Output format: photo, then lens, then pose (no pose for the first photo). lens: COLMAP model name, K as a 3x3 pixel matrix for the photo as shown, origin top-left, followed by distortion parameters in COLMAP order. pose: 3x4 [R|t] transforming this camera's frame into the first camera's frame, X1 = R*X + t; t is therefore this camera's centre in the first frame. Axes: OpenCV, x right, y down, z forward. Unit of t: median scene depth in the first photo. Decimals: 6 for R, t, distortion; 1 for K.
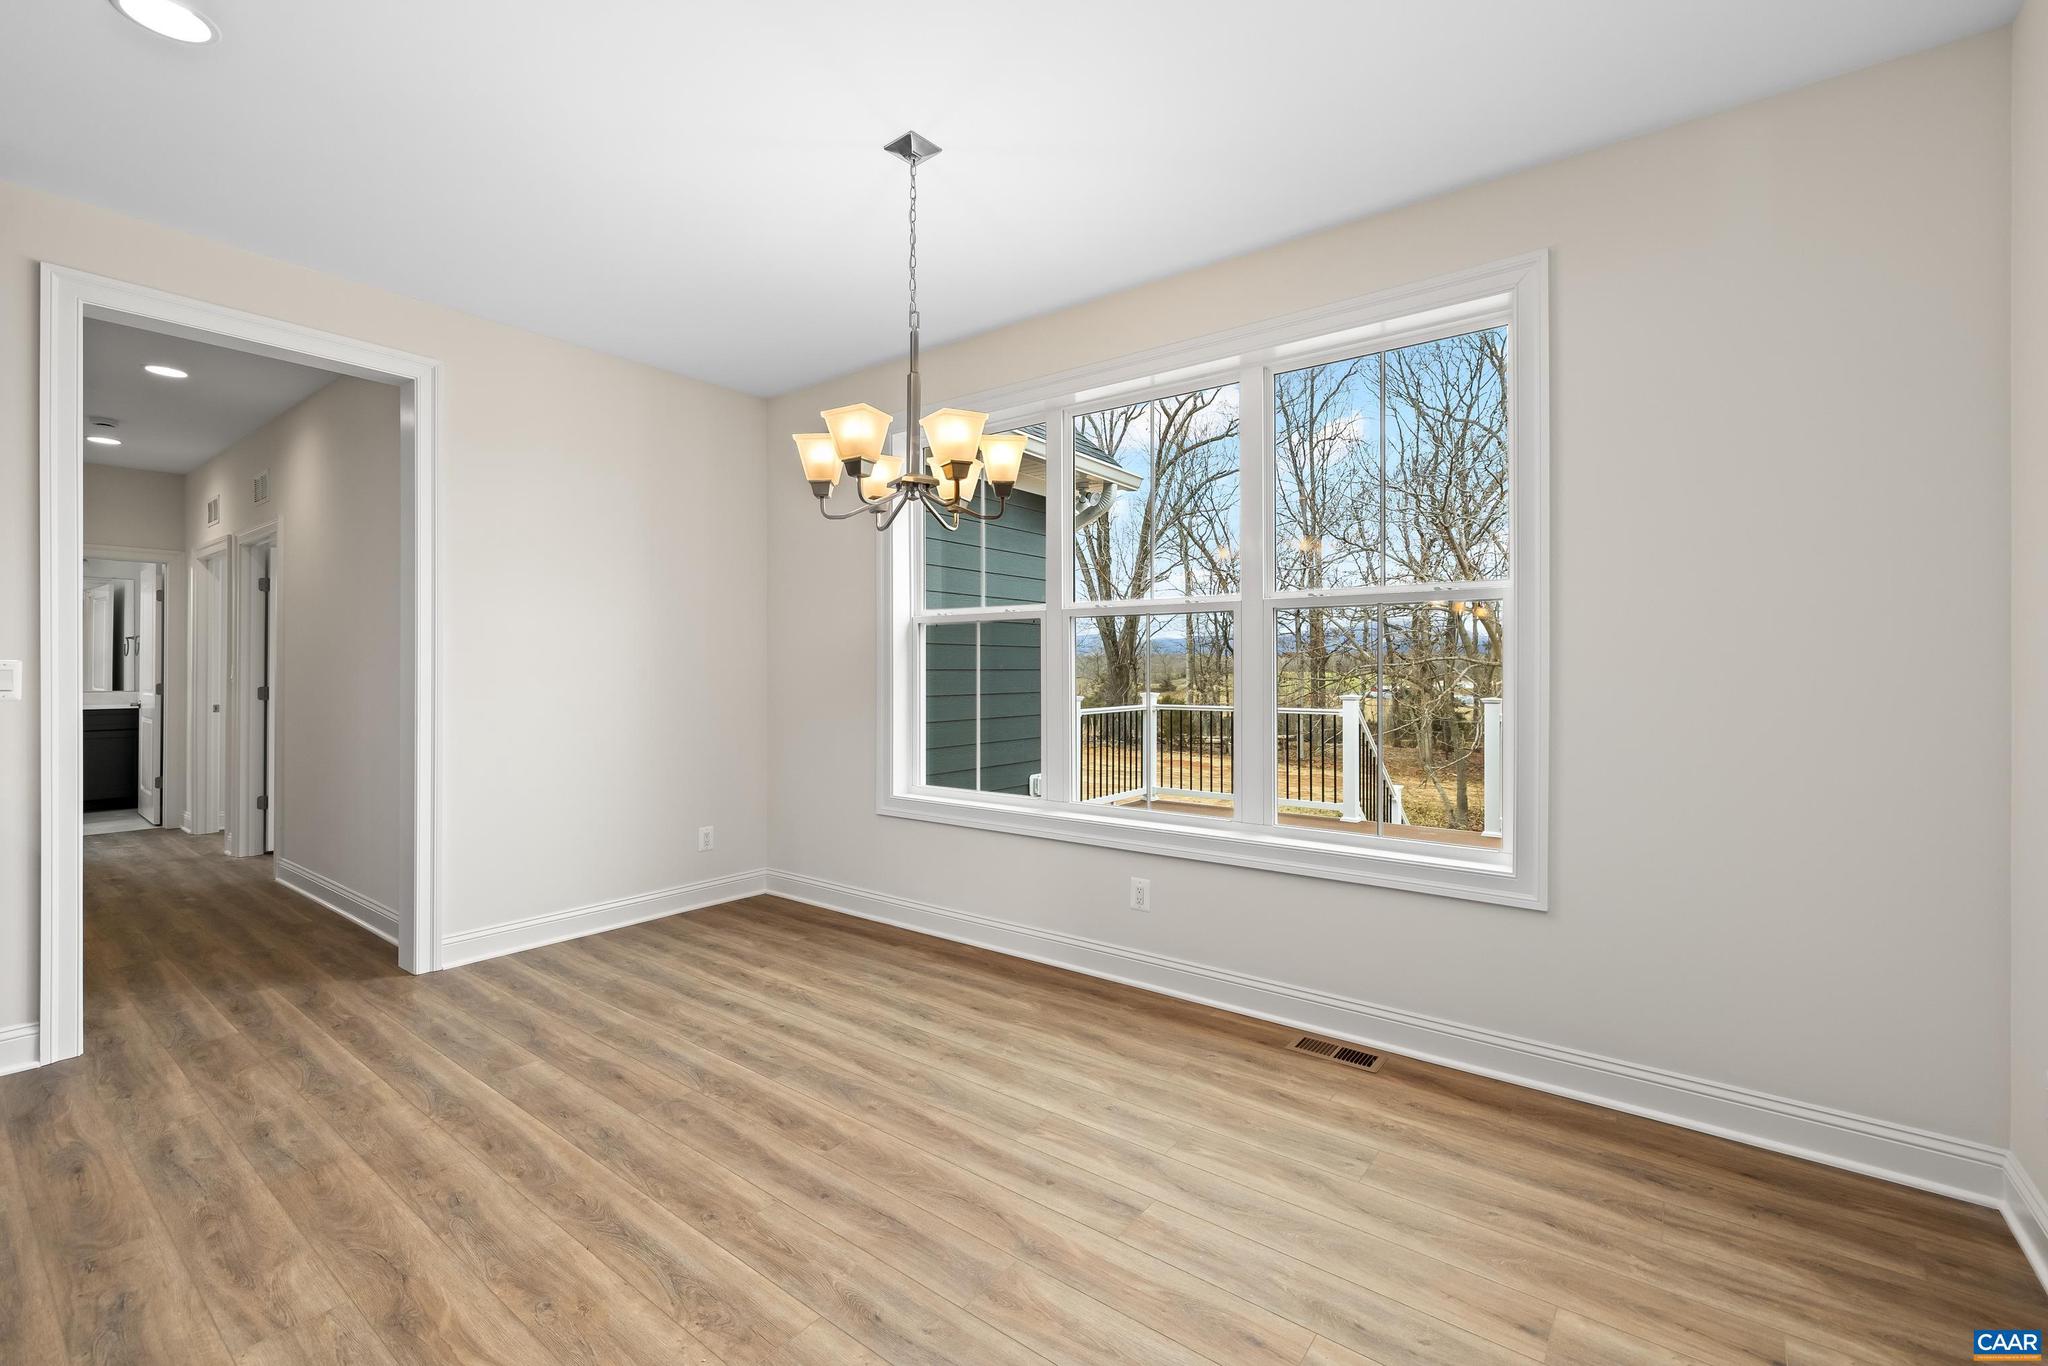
lens RADIAL K [[874.1, 0, 1018.6], [0, 874.1, 668.0], [0, 0, 1]] dist [0.001305, 0.000377]
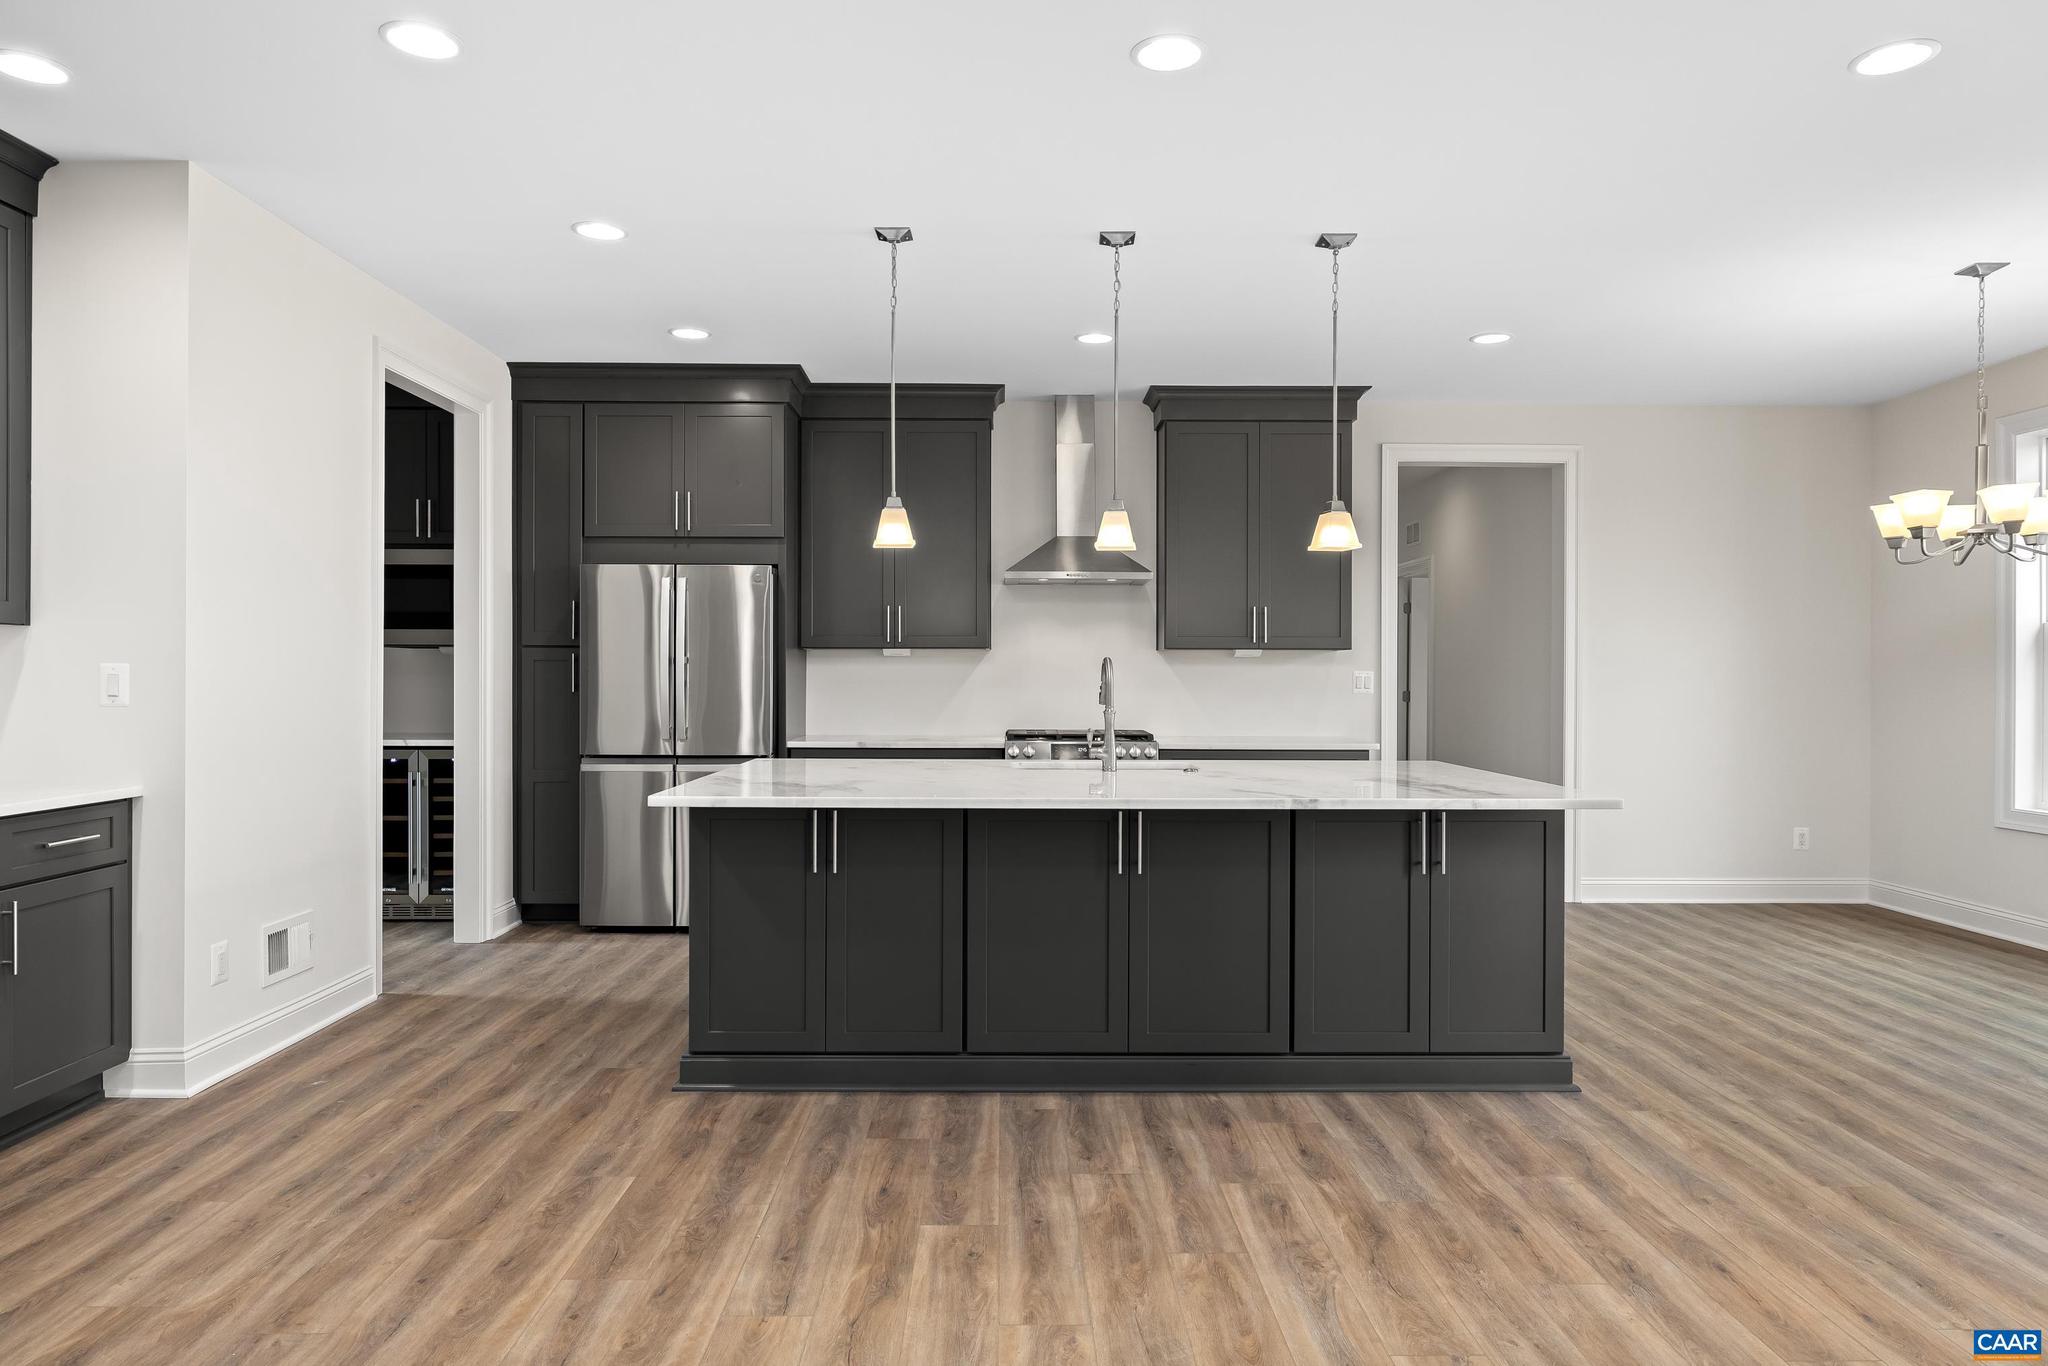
lens RADIAL K [[1257.4, 0, 1014.8], [0, 1257.4, 679.1], [0, 0, 1]] dist [-0.002837, 0.001271]
pose [[0.616045, 0.003997, -0.787701, 0.392333], [-0.002119, 0.999992, 0.003417, -0.001030], [0.787708, -0.000436, 0.616048, -1.064800]]
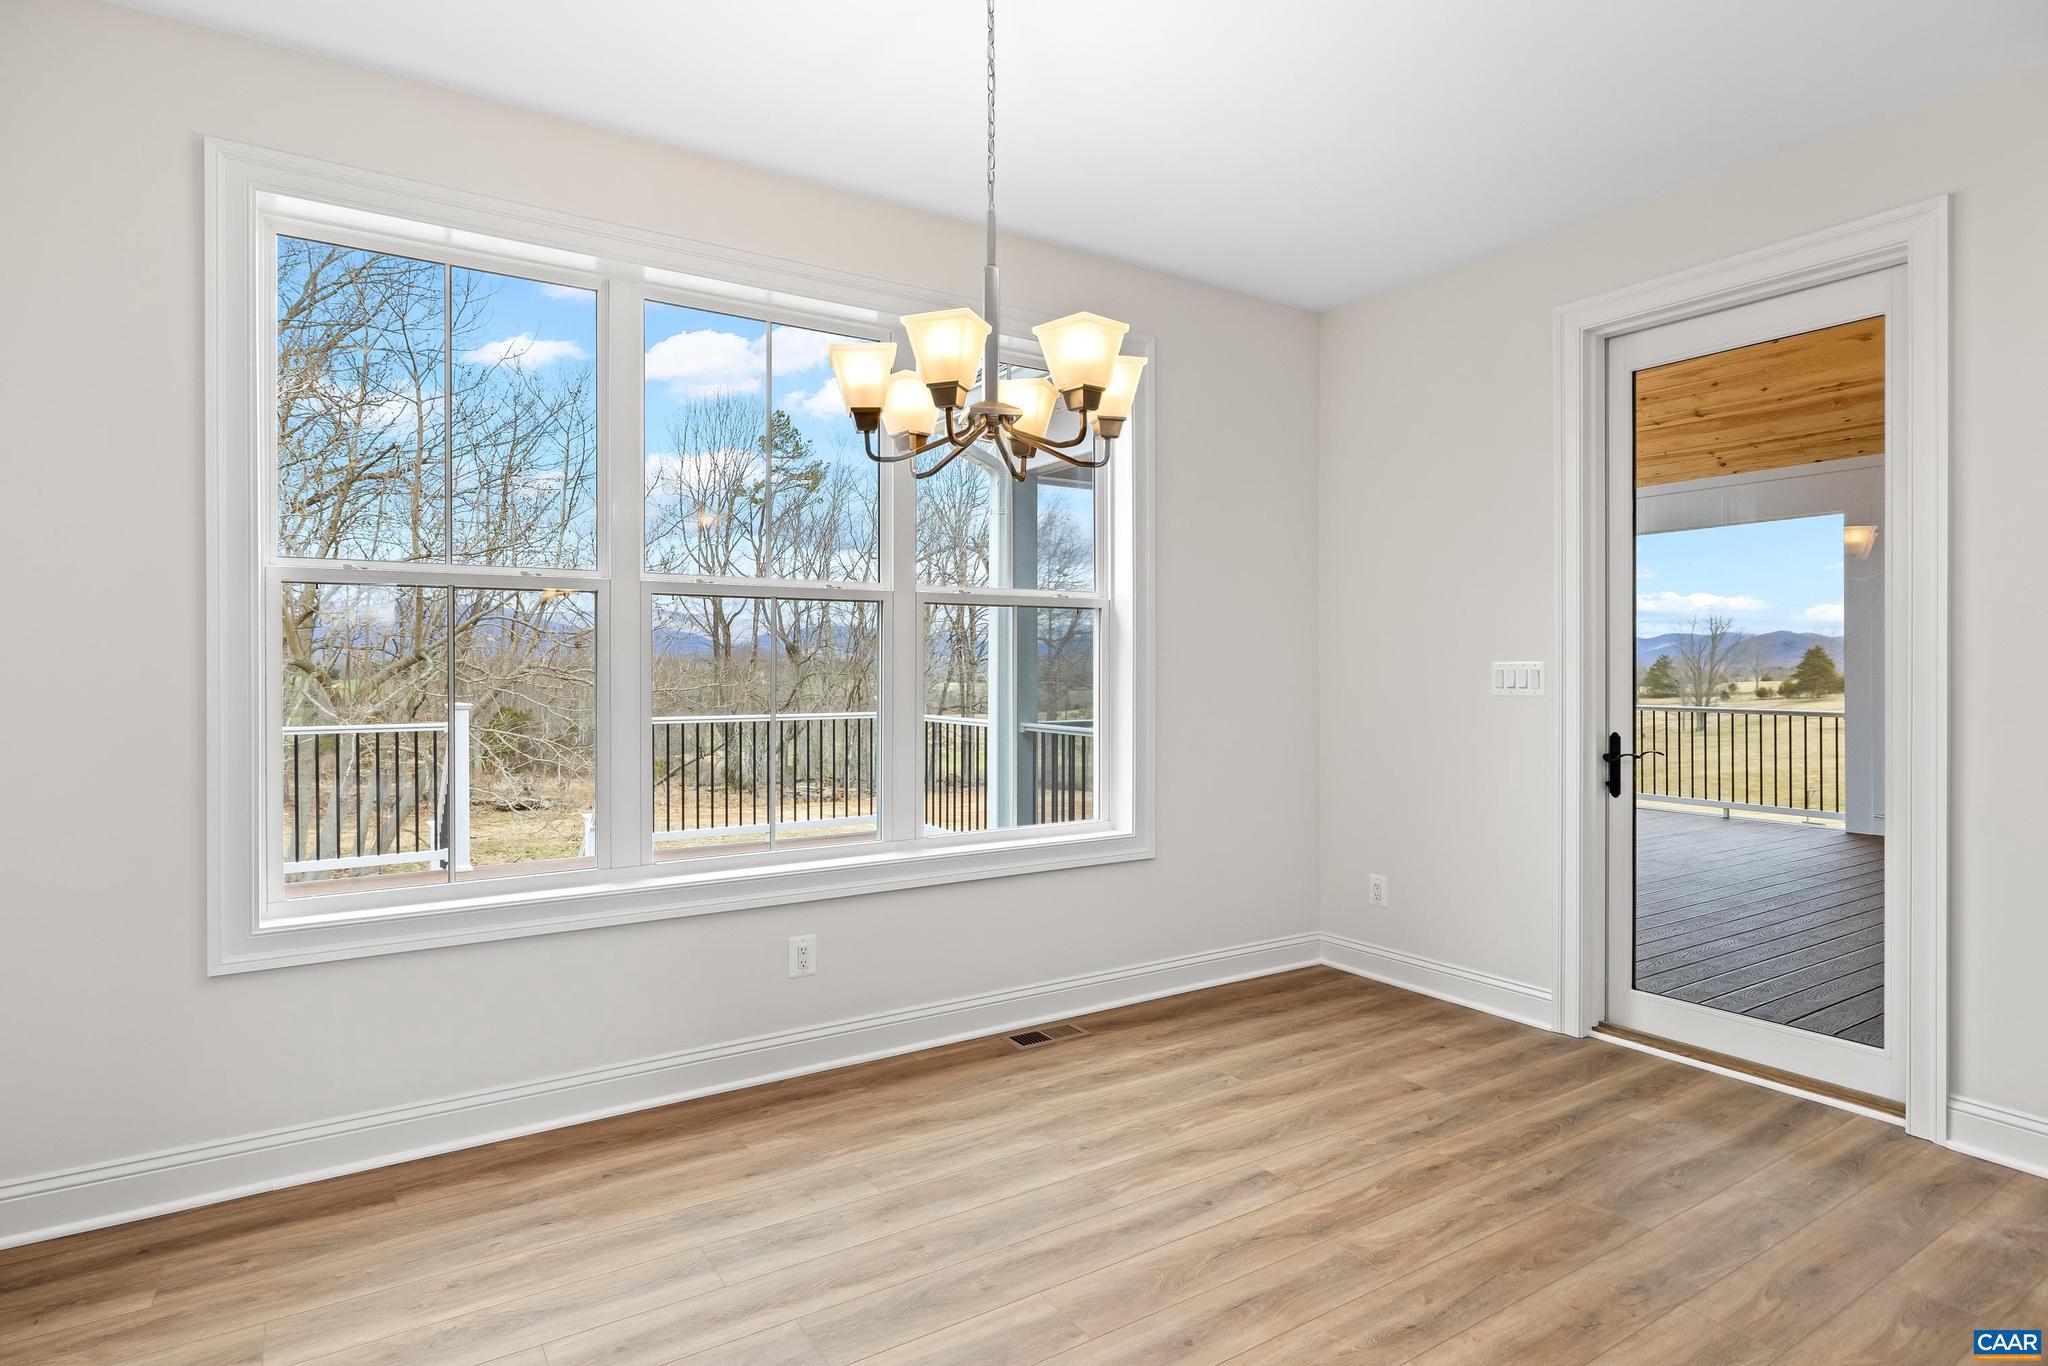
lens RADIAL K [[1077.1, 0, 1030.9], [0, 1077.1, 658.8], [0, 0, 1]] dist [-0.003564, -0.001560]
pose [[0.335716, 0.004242, 0.941954, -0.824290], [0.002361, 0.999983, -0.005345, -0.001636], [-0.941960, 0.004019, 0.335701, 0.566168]]
